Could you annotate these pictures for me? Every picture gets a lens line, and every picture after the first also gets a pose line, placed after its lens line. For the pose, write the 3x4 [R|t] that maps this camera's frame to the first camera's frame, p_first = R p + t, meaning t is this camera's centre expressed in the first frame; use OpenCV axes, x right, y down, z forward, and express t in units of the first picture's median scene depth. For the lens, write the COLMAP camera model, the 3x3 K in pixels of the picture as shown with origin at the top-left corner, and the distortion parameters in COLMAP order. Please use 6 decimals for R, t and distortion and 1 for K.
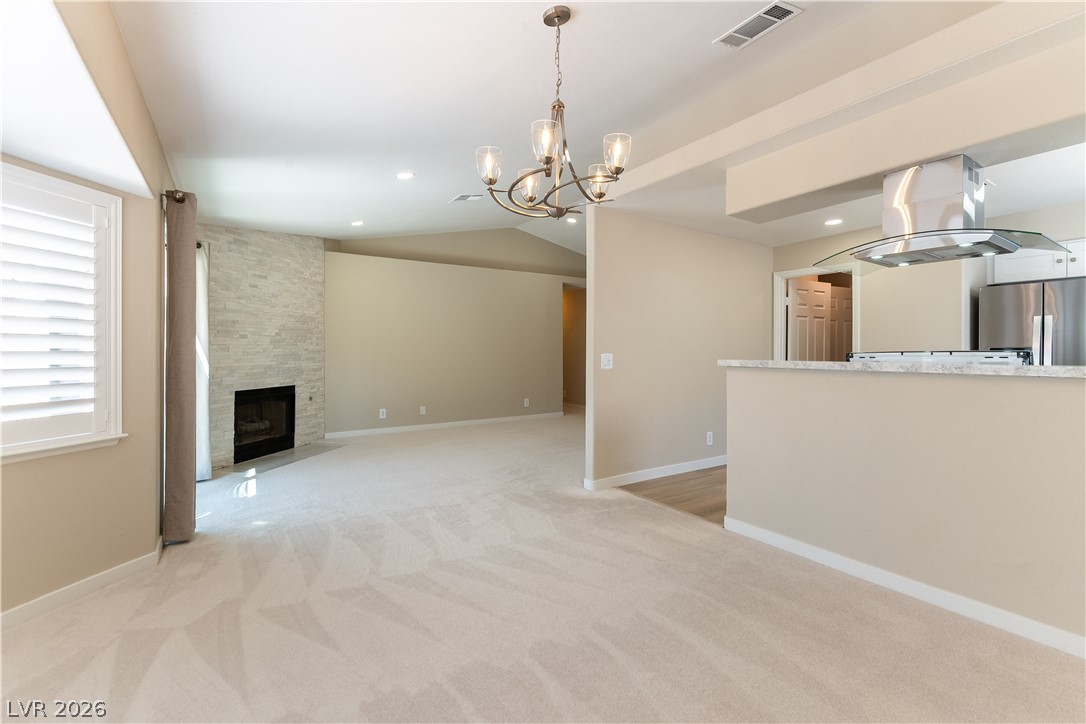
lens RADIAL K [[471.4, 0, 557.1], [0, 471.4, 354.5], [0, 0, 1]] dist [0.001331, 0.000111]
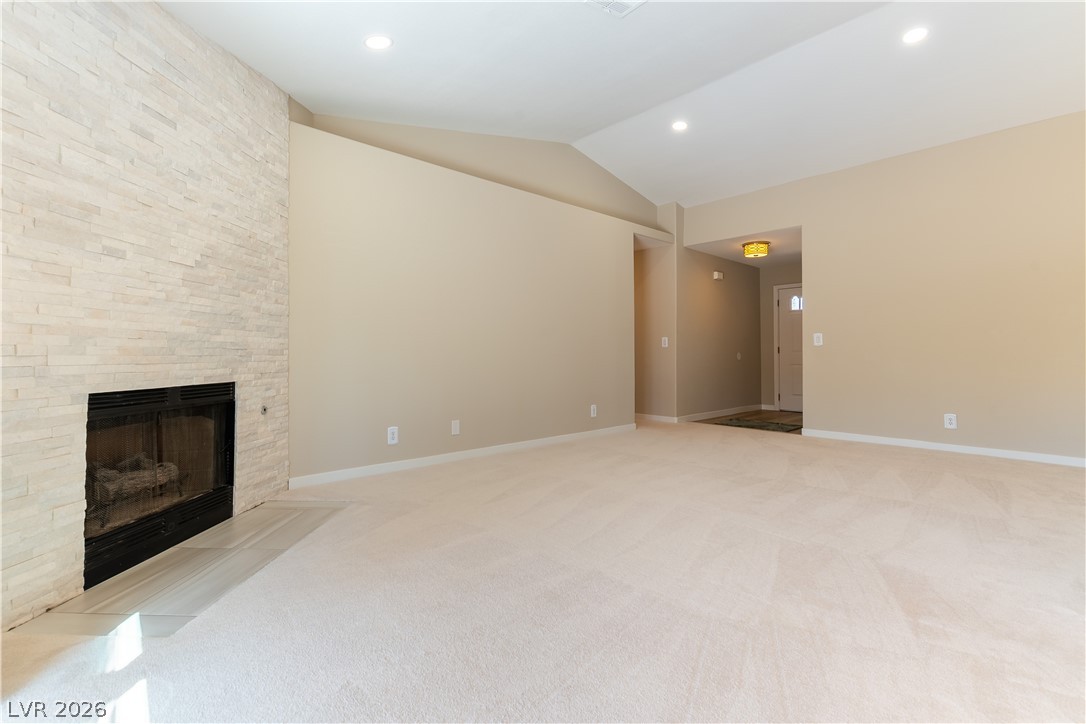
lens RADIAL K [[484.7, 0, 538.6], [0, 484.7, 355.7], [0, 0, 1]] dist [-0.000254, 0.000006]
pose [[0.990228, -0.000006, 0.139461, -0.329928], [0.001029, 0.999973, -0.007263, 0.043449], [-0.139458, 0.007335, 0.990201, 0.490182]]
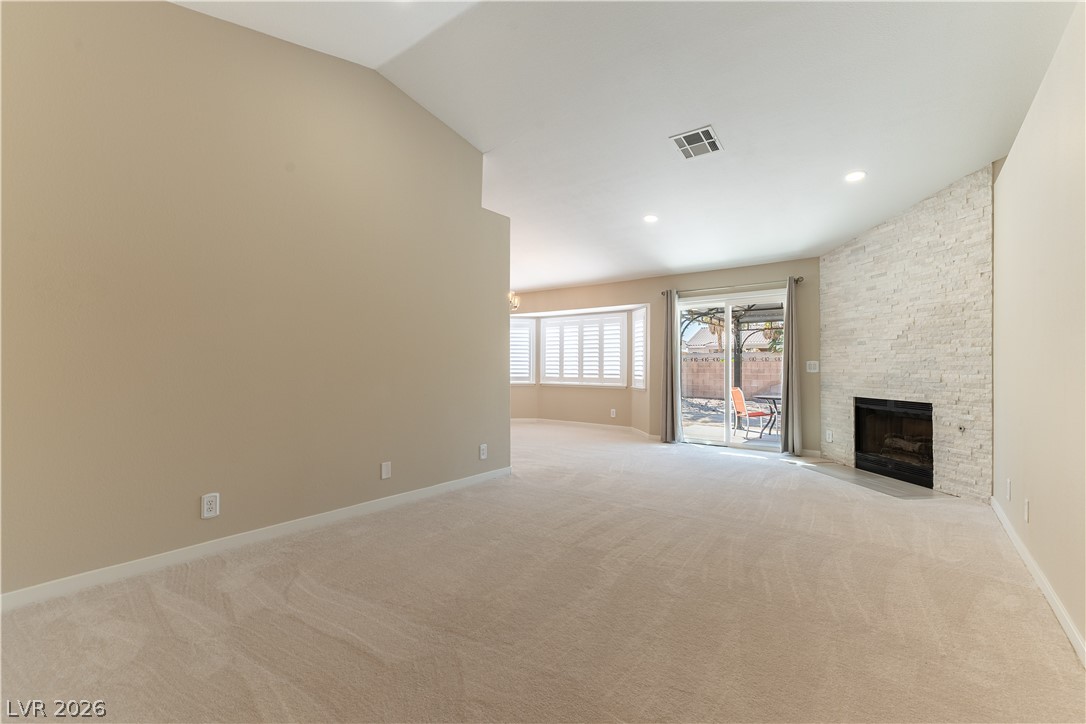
lens RADIAL K [[484.7, 0, 538.6], [0, 484.7, 355.7], [0, 0, 1]] dist [-0.000254, 0.000006]
pose [[-0.955446, -0.006489, -0.295093, 0.247794], [-0.002352, 0.999894, -0.014372, 0.003807], [0.295155, -0.013038, -0.955360, 1.554081]]
